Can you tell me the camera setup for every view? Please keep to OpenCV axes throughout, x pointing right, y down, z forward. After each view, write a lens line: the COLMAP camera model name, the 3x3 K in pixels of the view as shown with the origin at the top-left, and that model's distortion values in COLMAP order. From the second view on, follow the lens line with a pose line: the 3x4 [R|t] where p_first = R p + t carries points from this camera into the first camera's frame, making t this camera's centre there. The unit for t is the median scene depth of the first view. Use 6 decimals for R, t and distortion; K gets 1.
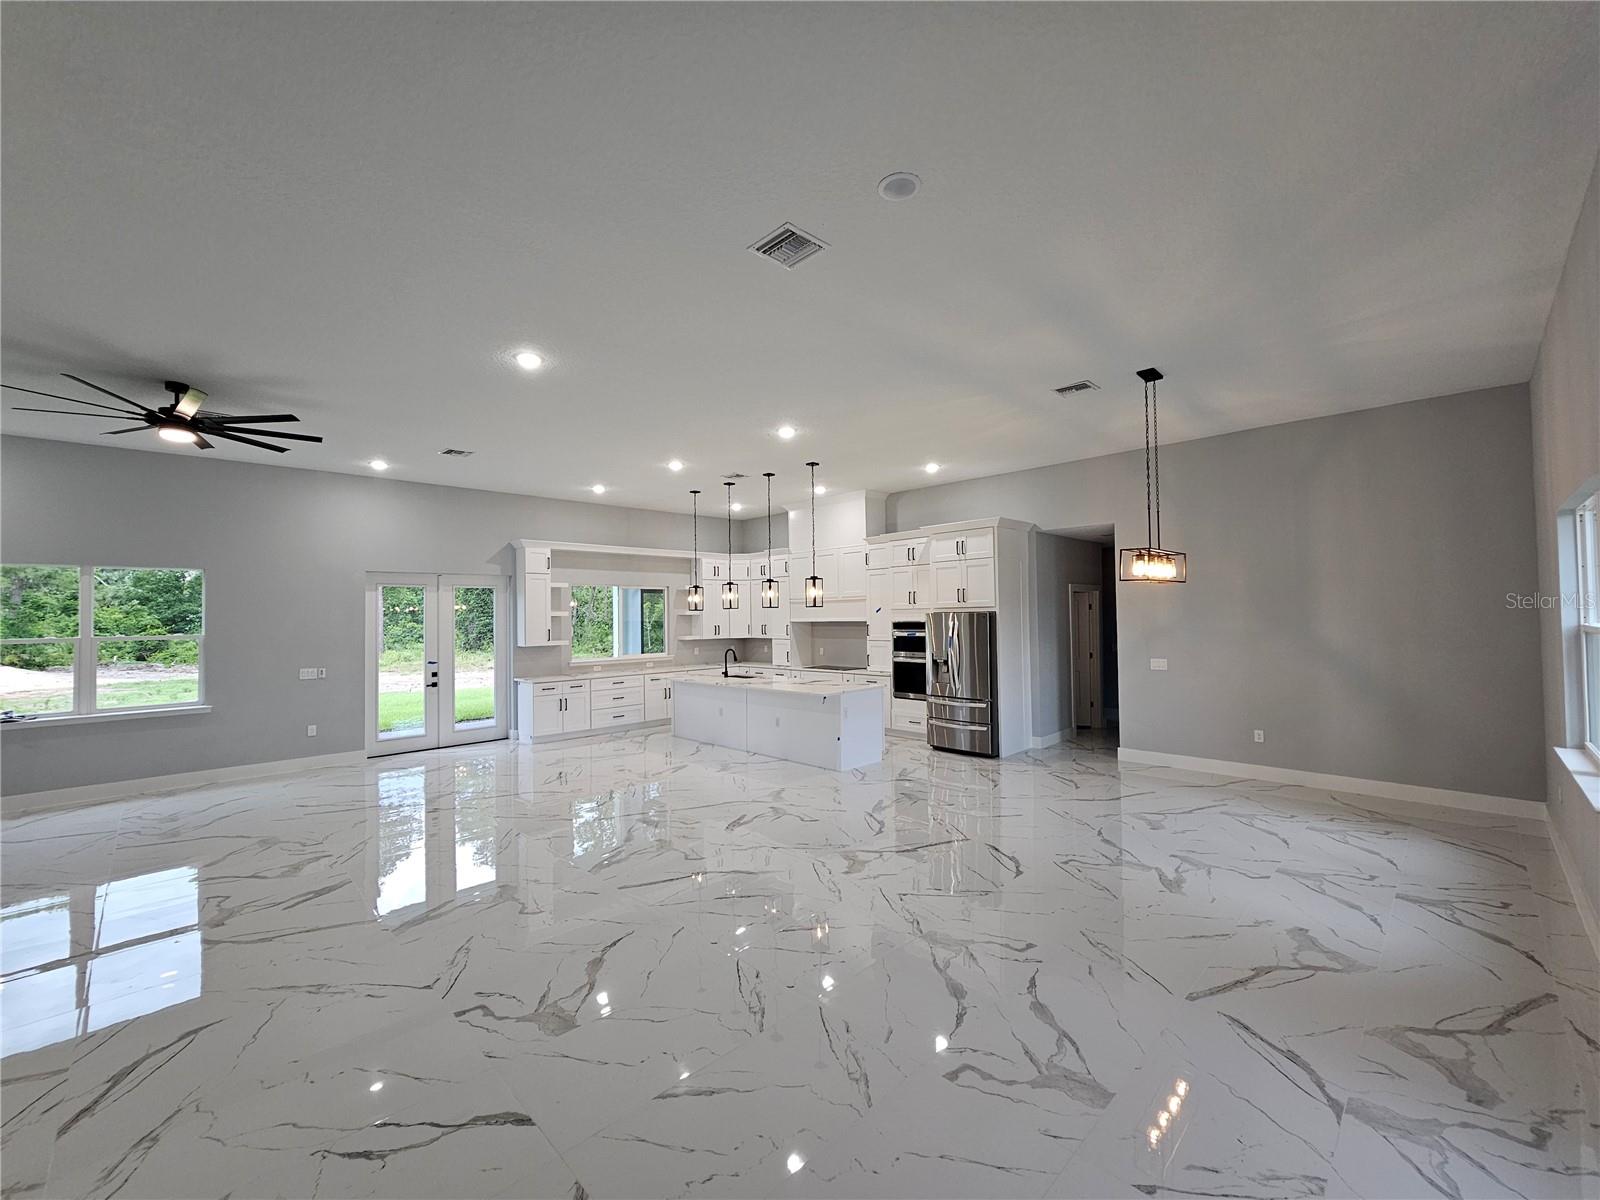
lens RADIAL K [[653.6, 0, 794.0], [0, 653.6, 607.3], [0, 0, 1]] dist [-0.003345, 0.000088]
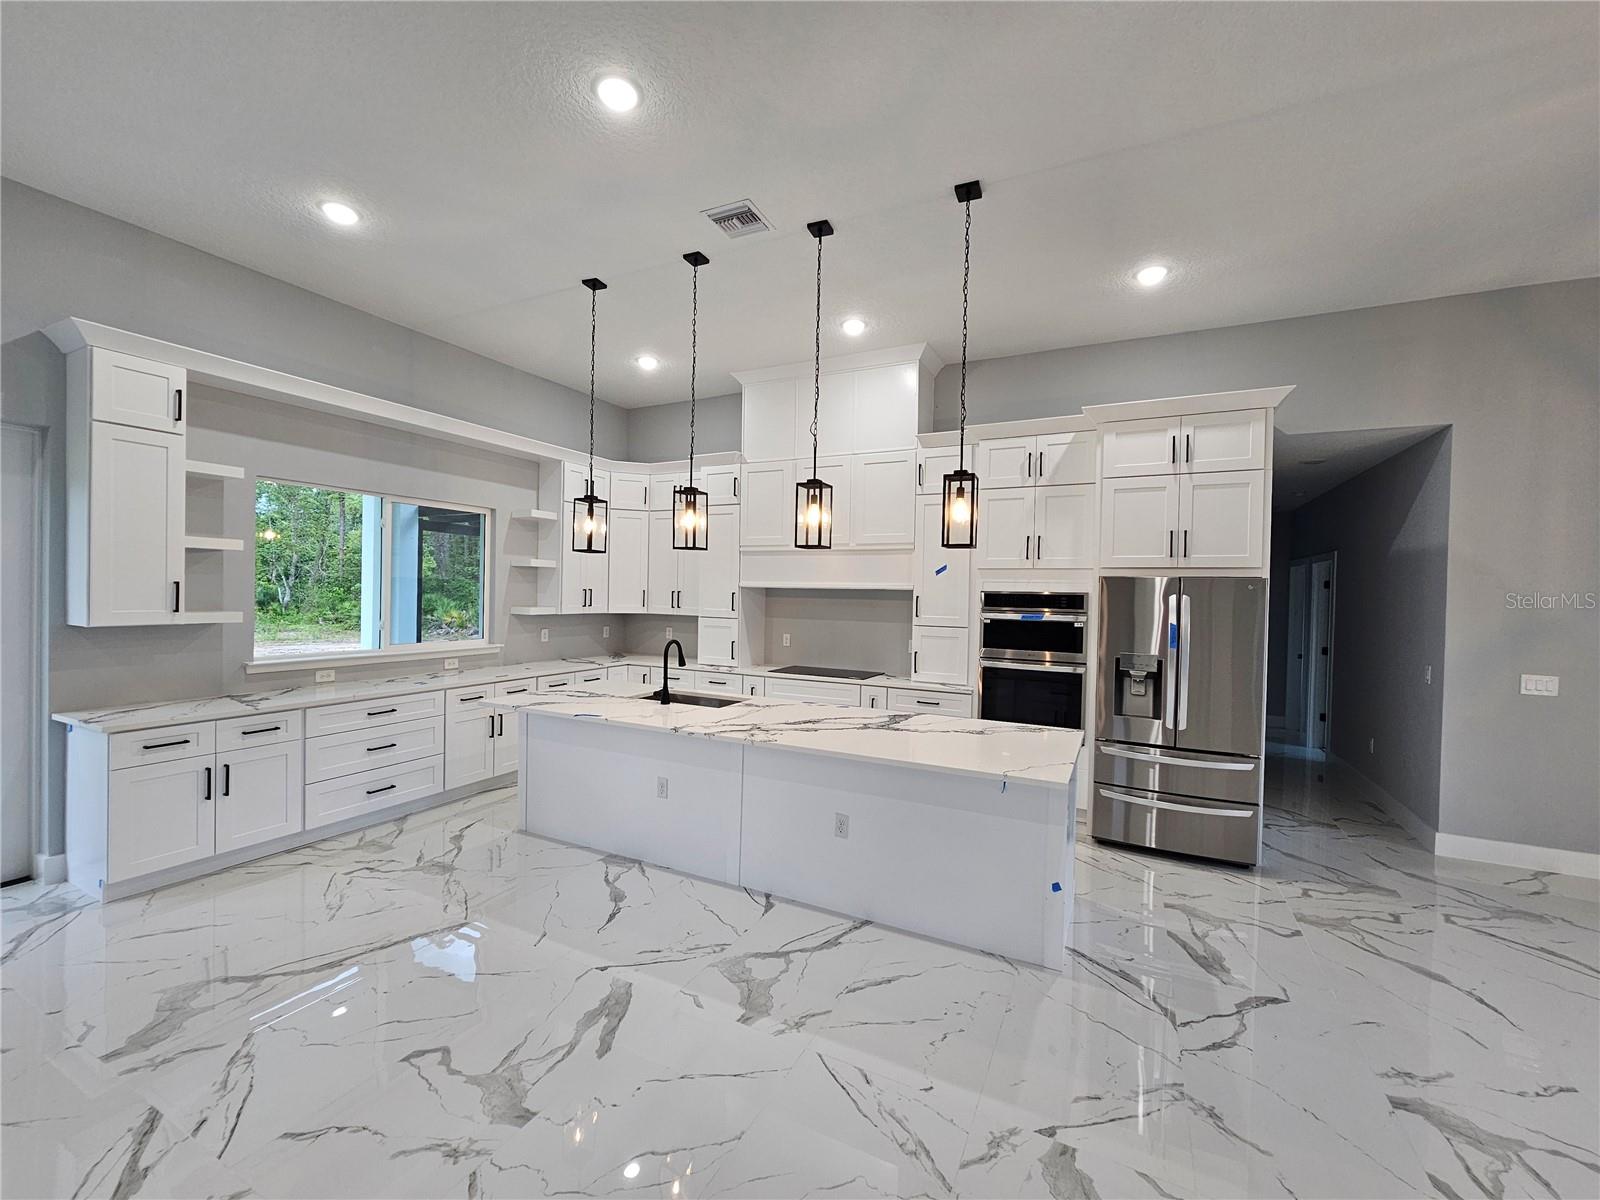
lens RADIAL K [[653.6, 0, 795.6], [0, 653.6, 603.6], [0, 0, 1]] dist [-0.003345, 0.000088]
pose [[0.945418, 0.028568, 0.324607, -0.160337], [-0.039657, 0.998832, 0.027595, 0.022157], [-0.323439, -0.038961, 0.945446, 0.533057]]
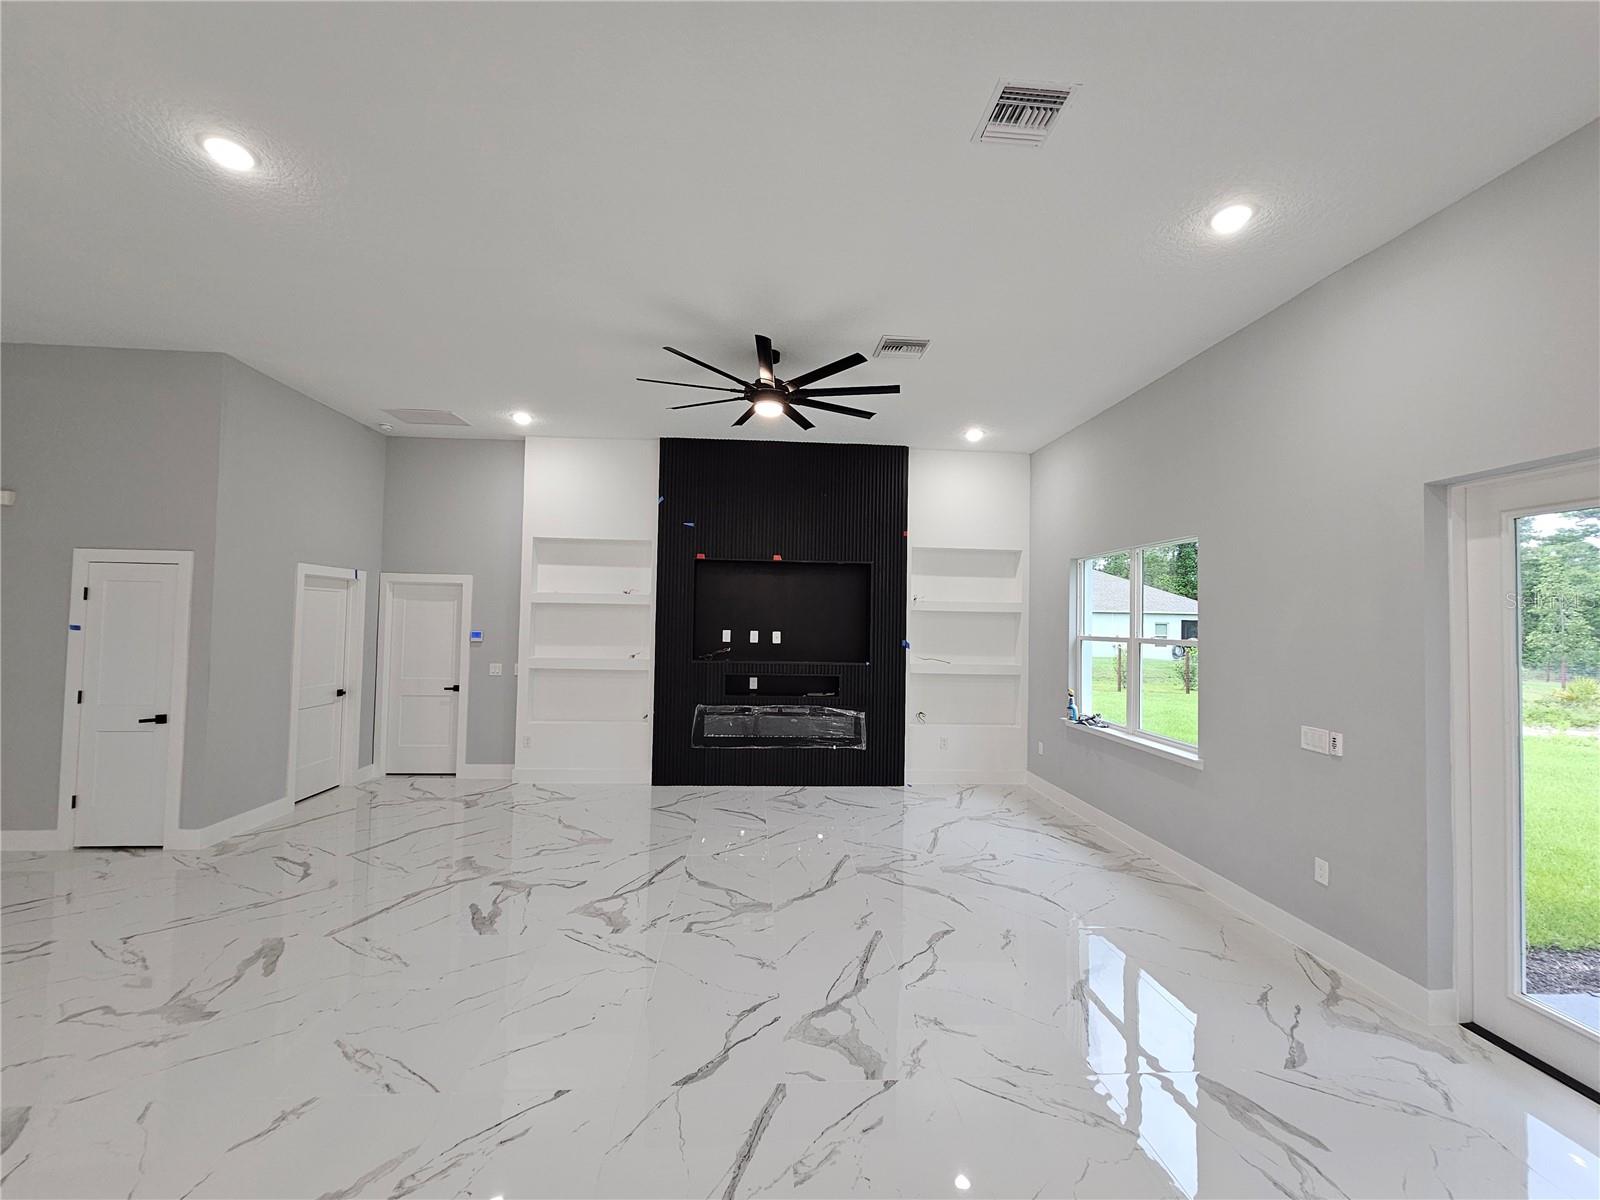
lens RADIAL K [[653.6, 0, 807.5], [0, 653.6, 601.4], [0, 0, 1]] dist [-0.003345, 0.000088]
pose [[-0.641562, -0.023247, -0.766719, -0.146660], [-0.001438, 0.999575, -0.029105, 0.017461], [0.767070, -0.017570, -0.641323, 0.849315]]
